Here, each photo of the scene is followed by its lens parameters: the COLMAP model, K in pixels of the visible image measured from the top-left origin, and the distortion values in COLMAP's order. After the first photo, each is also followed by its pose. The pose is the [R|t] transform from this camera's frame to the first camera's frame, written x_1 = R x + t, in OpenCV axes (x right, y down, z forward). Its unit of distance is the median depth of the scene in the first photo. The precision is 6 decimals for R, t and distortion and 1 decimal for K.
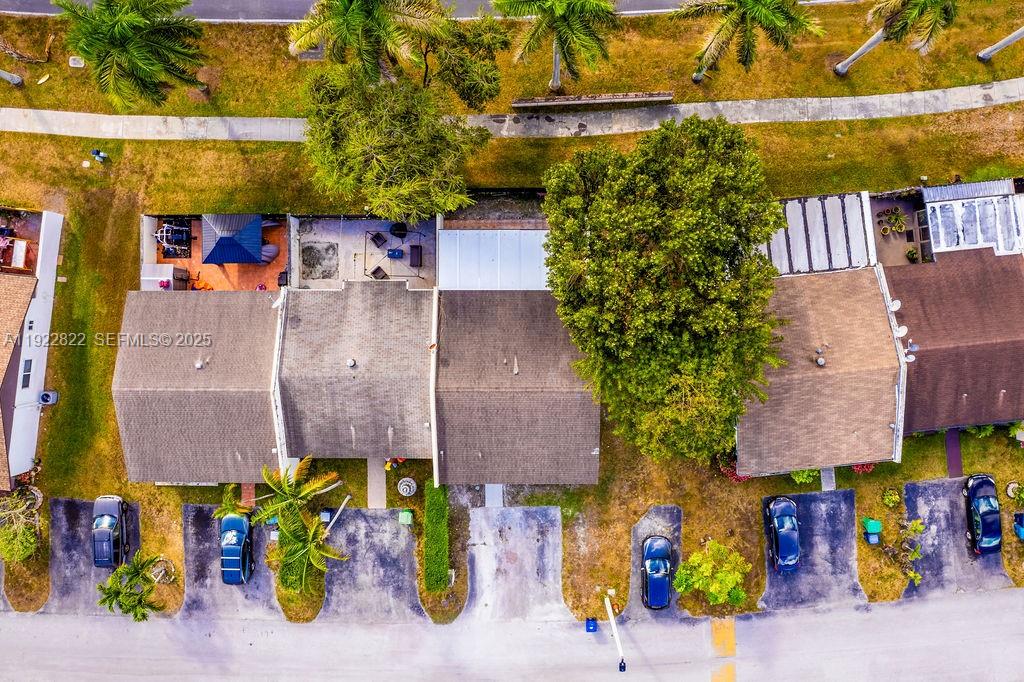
lens RADIAL K [[689.9, 0, 513.8], [0, 689.9, 338.8], [0, 0, 1]] dist [-0.024265, 0.018301]
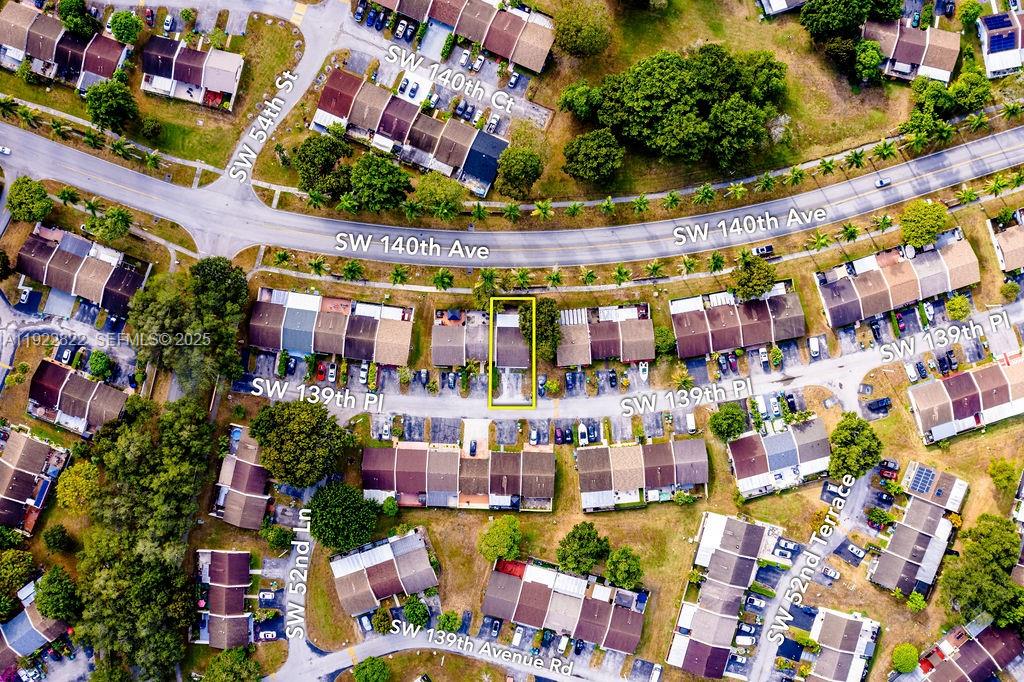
lens RADIAL K [[689.9, 0, 512.4], [0, 689.9, 341.8], [0, 0, 1]] dist [-0.024265, 0.018301]
pose [[0.998670, 0.020992, -0.047099, 0.222746], [-0.022432, 0.999291, -0.030250, 0.173187], [0.046430, 0.031267, 0.998432, -3.668877]]
